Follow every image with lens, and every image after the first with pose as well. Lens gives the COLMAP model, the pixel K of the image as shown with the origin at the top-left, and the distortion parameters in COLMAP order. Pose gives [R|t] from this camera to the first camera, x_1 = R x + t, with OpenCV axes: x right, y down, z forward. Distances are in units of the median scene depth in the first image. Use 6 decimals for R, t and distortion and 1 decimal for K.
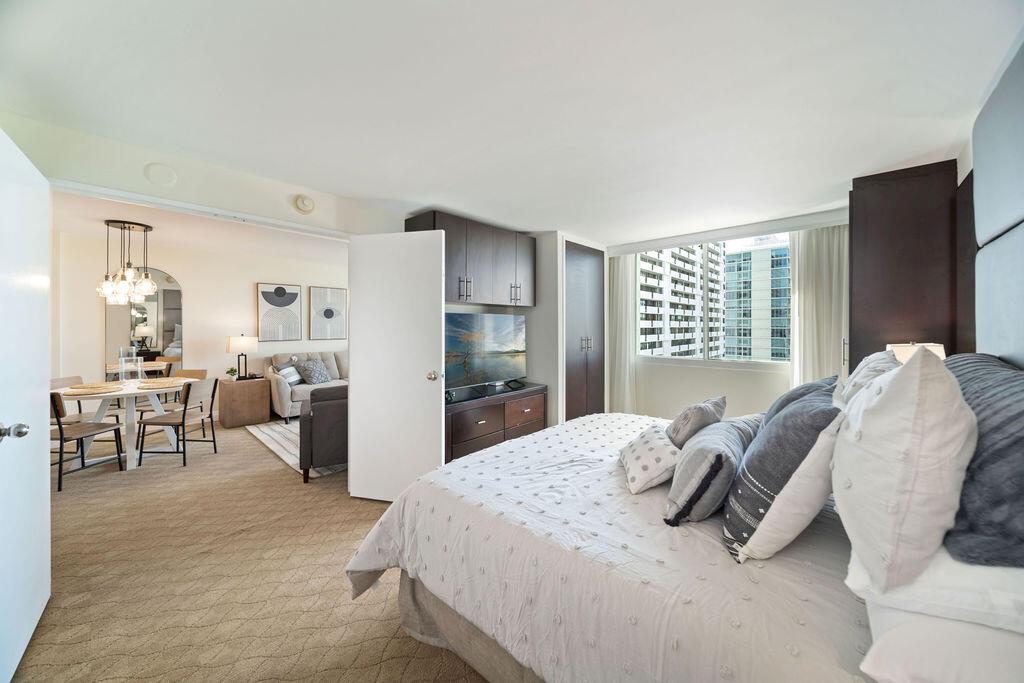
lens RADIAL K [[370.0, 0, 514.2], [0, 370.0, 325.5], [0, 0, 1]] dist [-0.000341, -0.000006]
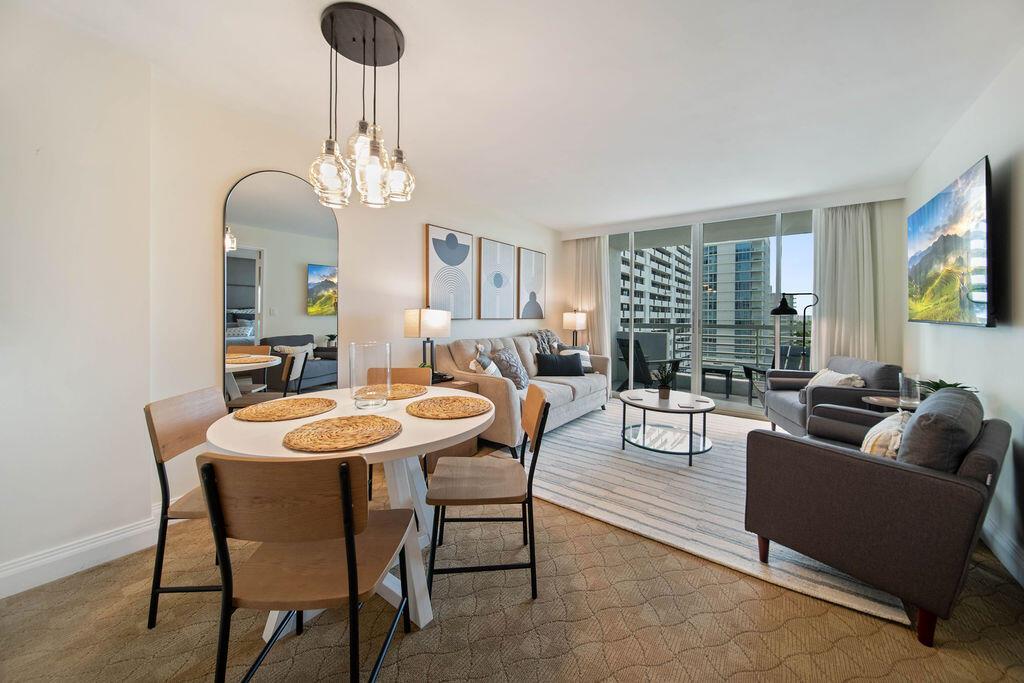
lens RADIAL K [[376.9, 0, 517.2], [0, 376.9, 319.9], [0, 0, 1]] dist [-0.001073, -0.000010]
pose [[0.992984, 0.006338, 0.118083, -0.573510], [-0.007505, 0.999927, 0.009443, 0.033238], [-0.118014, -0.010263, 0.992959, 0.341782]]
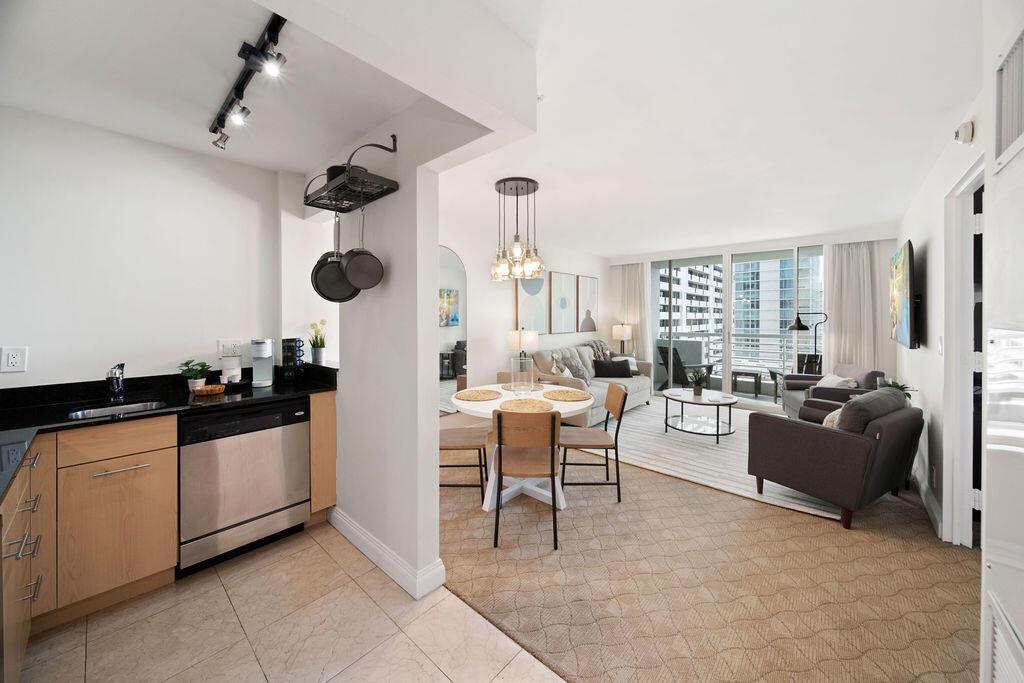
lens RADIAL K [[371.5, 0, 508.6], [0, 371.5, 325.0], [0, 0, 1]] dist [0.001526, -0.004130]
pose [[0.999947, -0.003148, 0.009783, -0.668347], [0.002950, 0.999790, 0.020286, -0.000148], [-0.009845, -0.020256, 0.999746, 0.147631]]
